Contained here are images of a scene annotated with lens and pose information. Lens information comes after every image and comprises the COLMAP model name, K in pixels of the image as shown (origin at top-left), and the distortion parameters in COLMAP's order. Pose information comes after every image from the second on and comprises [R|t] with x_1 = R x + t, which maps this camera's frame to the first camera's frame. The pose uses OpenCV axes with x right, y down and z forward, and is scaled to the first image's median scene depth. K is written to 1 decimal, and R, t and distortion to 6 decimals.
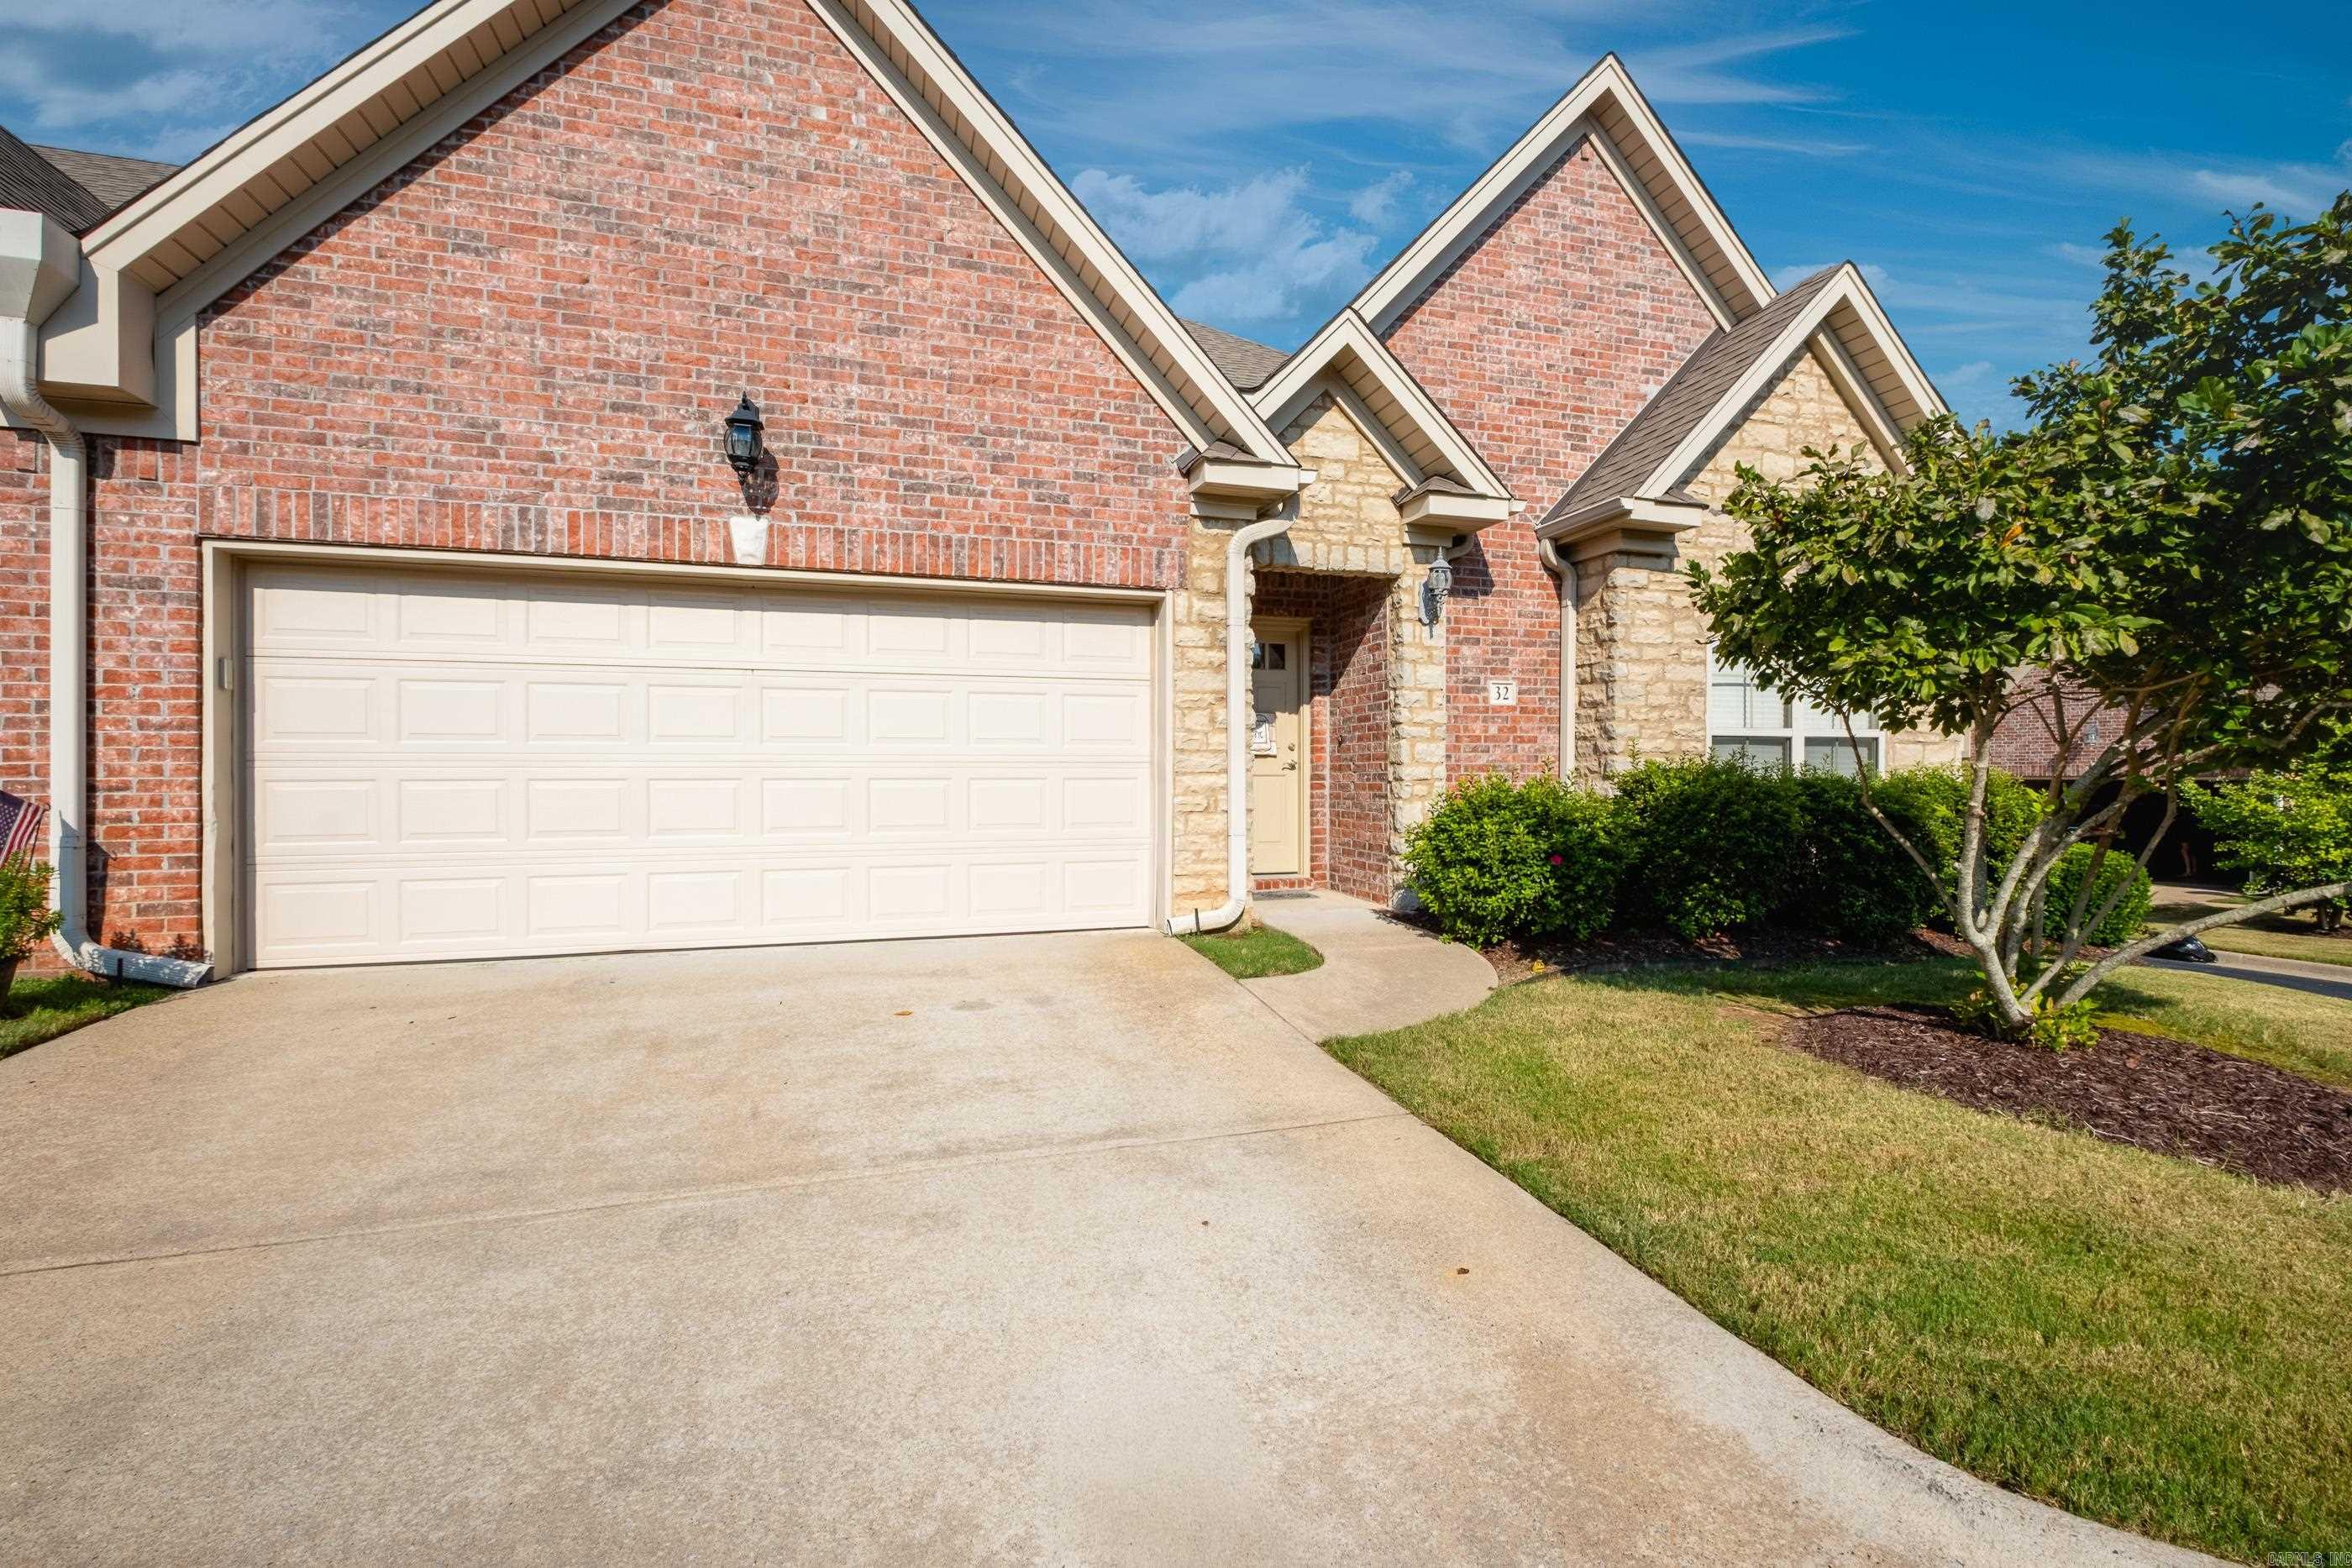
lens RADIAL K [[1114.1, 0, 1176.0], [0, 1114.1, 784.0], [0, 0, 1]] dist [0.018780, -0.016462]
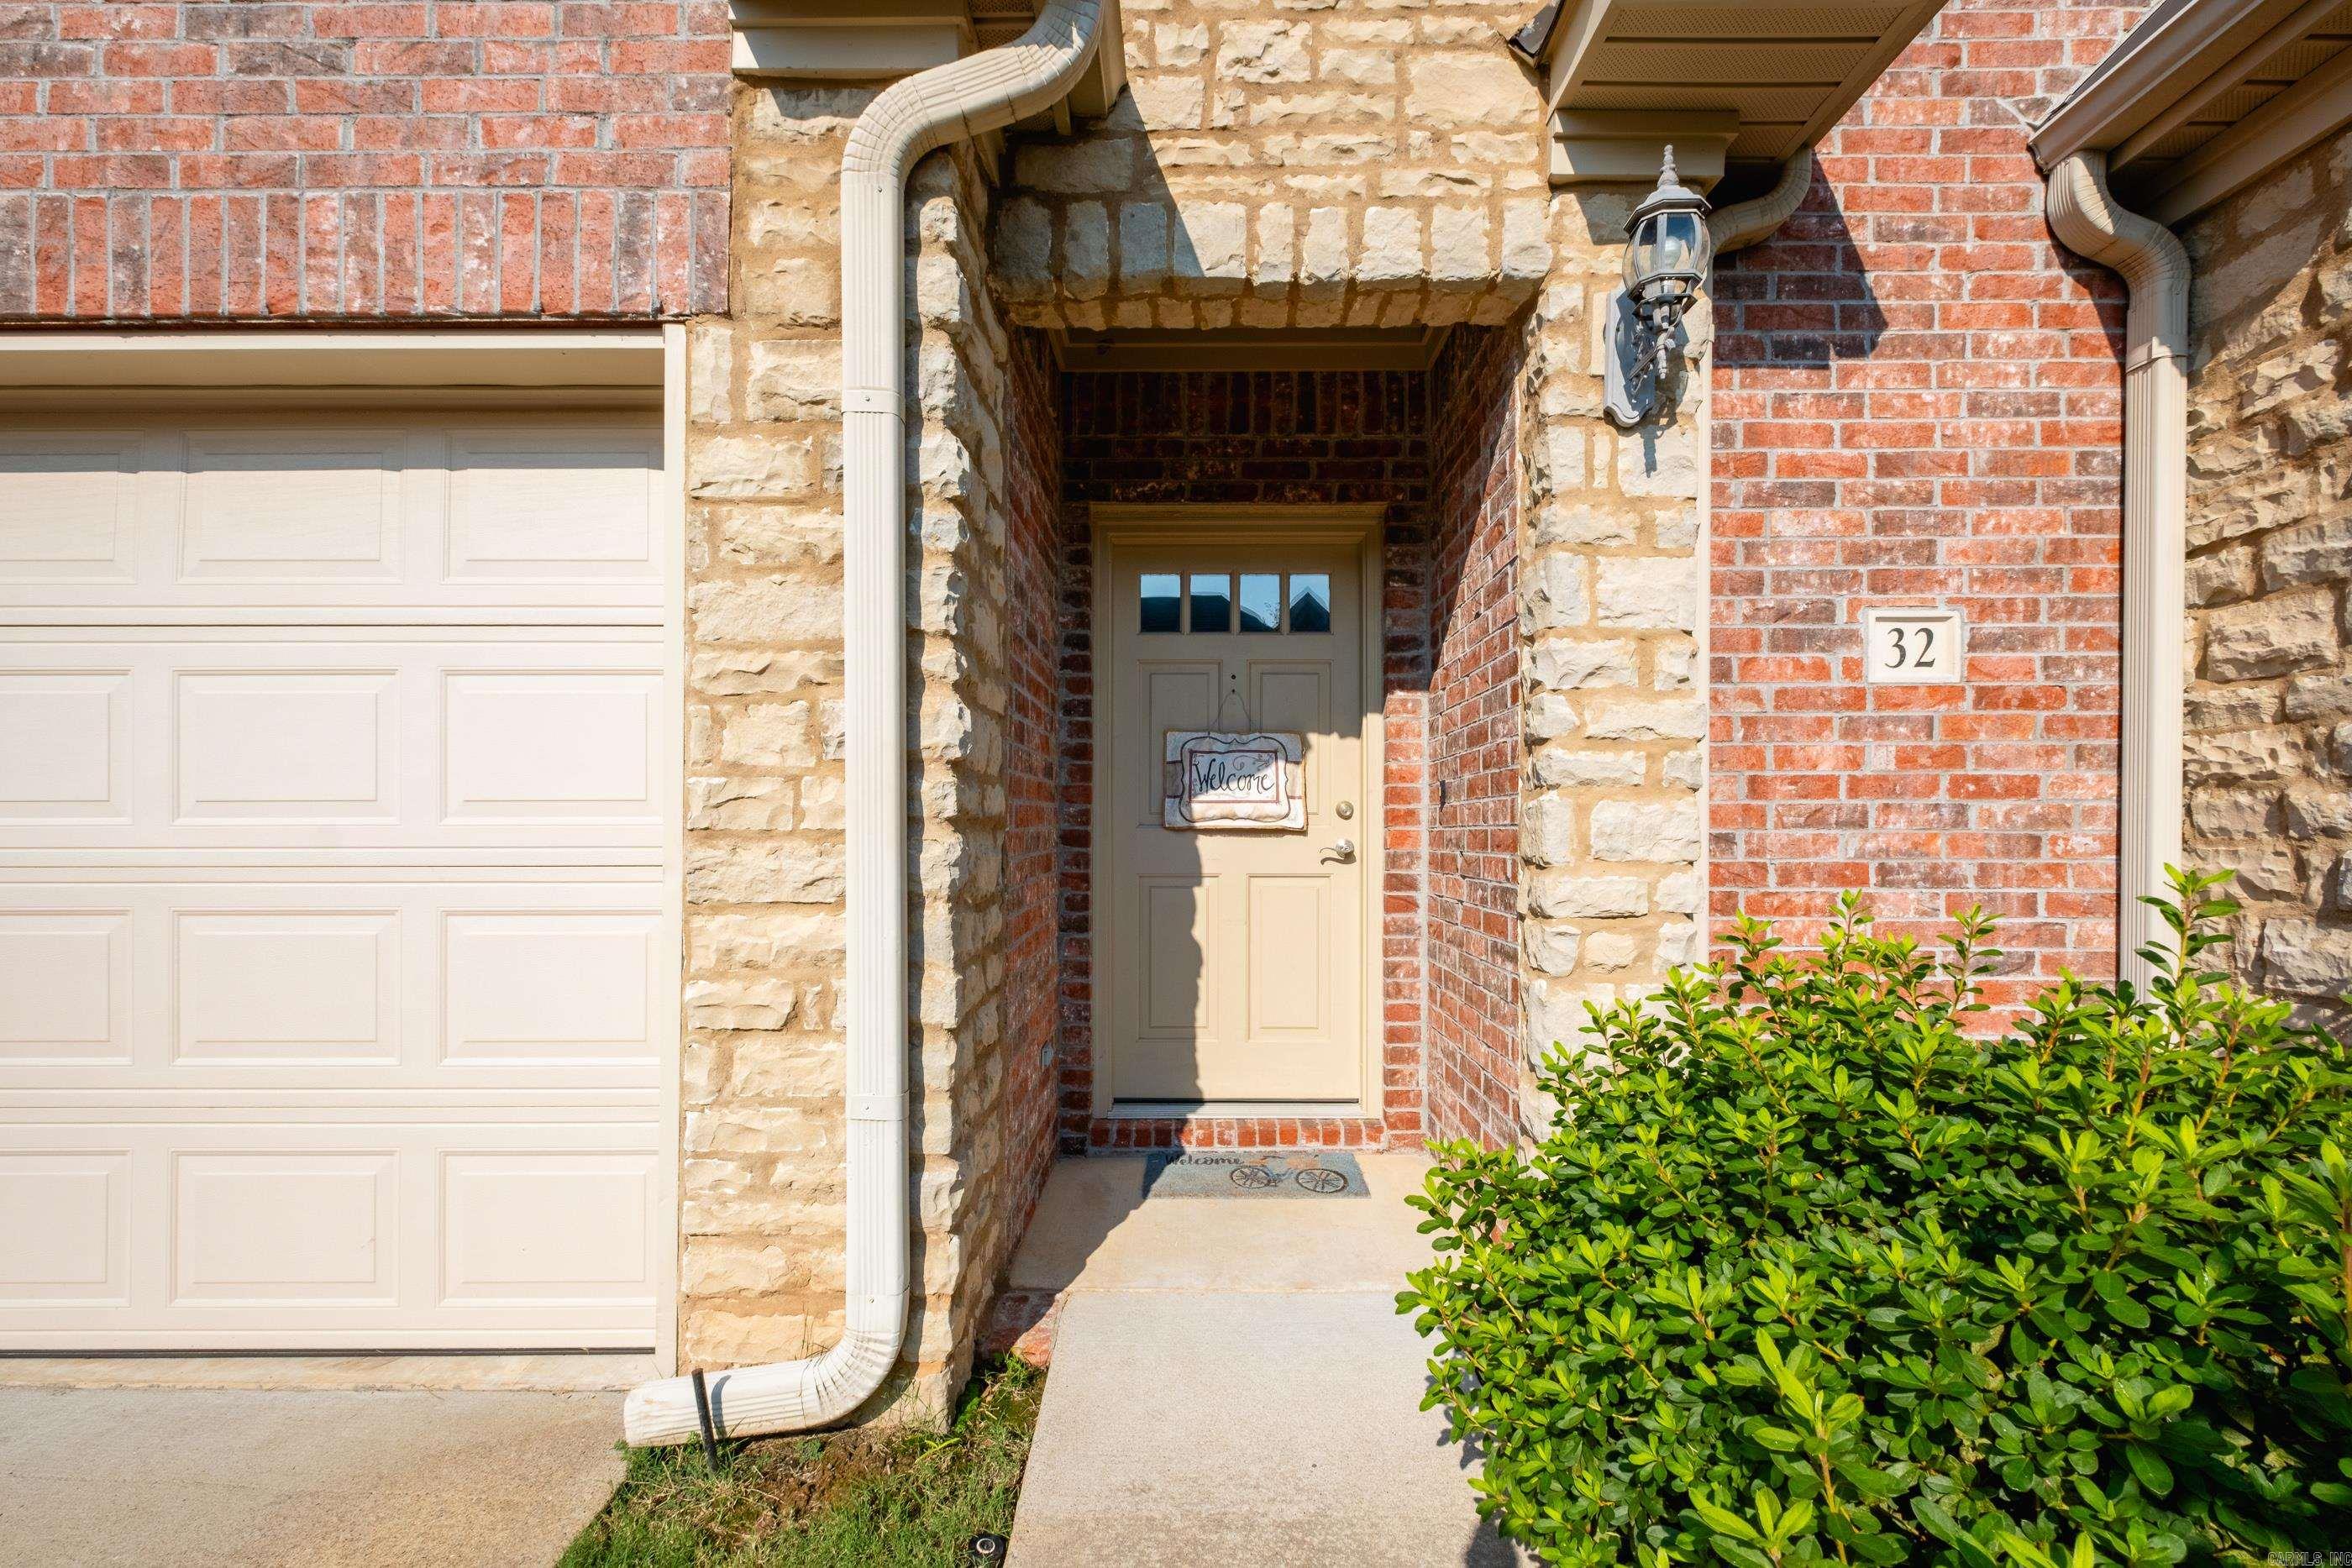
lens RADIAL K [[1061.5, 0, 1182.6], [0, 1061.5, 831.6], [0, 0, 1]] dist [0.002129, -0.000462]
pose [[0.947985, 0.001996, -0.318309, 0.190135], [-0.003326, 0.999988, -0.003635, -0.025362], [0.318297, 0.004505, 0.947980, 0.641090]]
